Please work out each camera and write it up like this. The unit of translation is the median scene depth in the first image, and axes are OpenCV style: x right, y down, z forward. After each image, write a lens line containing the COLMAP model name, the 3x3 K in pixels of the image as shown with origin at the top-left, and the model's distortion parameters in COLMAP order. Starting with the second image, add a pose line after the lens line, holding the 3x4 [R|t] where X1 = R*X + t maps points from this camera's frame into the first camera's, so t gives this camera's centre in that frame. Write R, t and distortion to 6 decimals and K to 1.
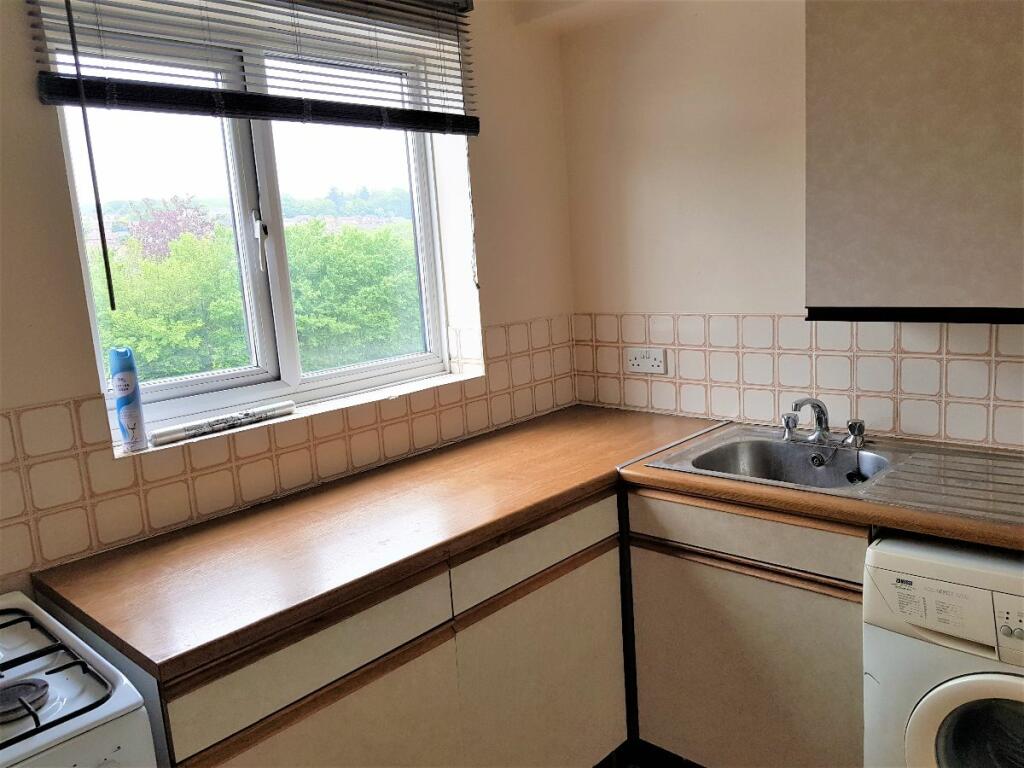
lens RADIAL K [[781.5, 0, 512.0], [0, 781.5, 384.0], [0, 0, 1]] dist [-0.000673, -0.000666]
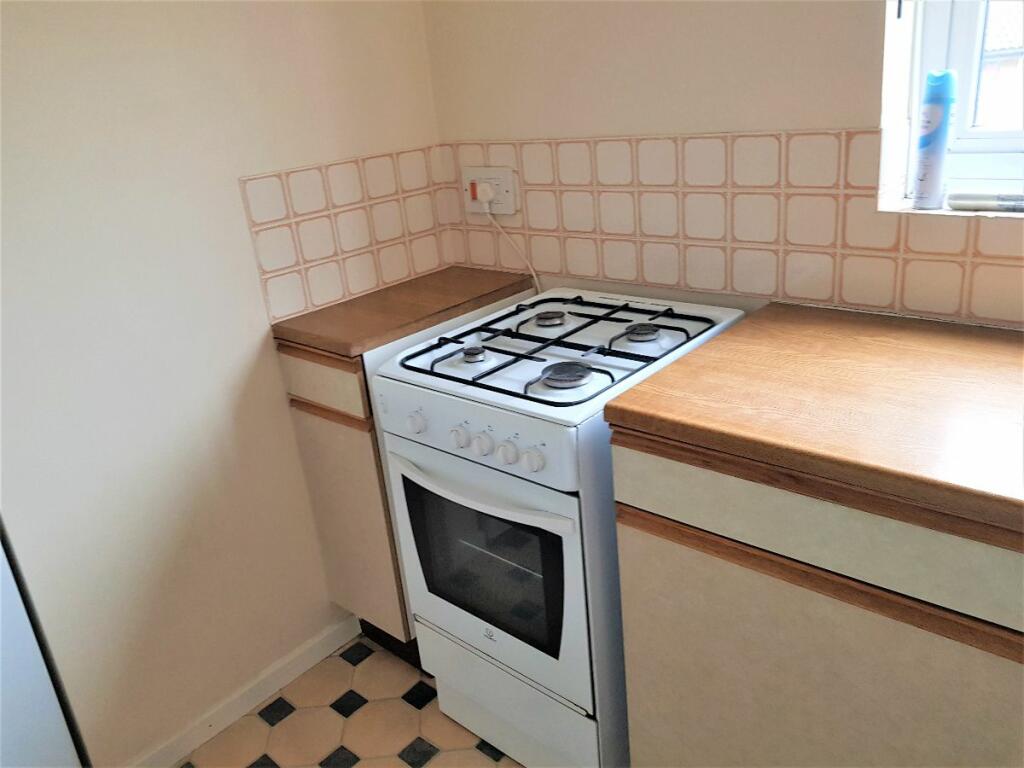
lens RADIAL K [[772.7, 0, 511.7], [0, 772.7, 411.0], [0, 0, 1]] dist [-0.002636, -0.003823]
pose [[0.018588, 0.465622, -0.884788, 0.333708], [-0.065139, 0.883625, 0.463642, -0.076690], [0.997703, 0.049016, 0.046755, 0.591792]]
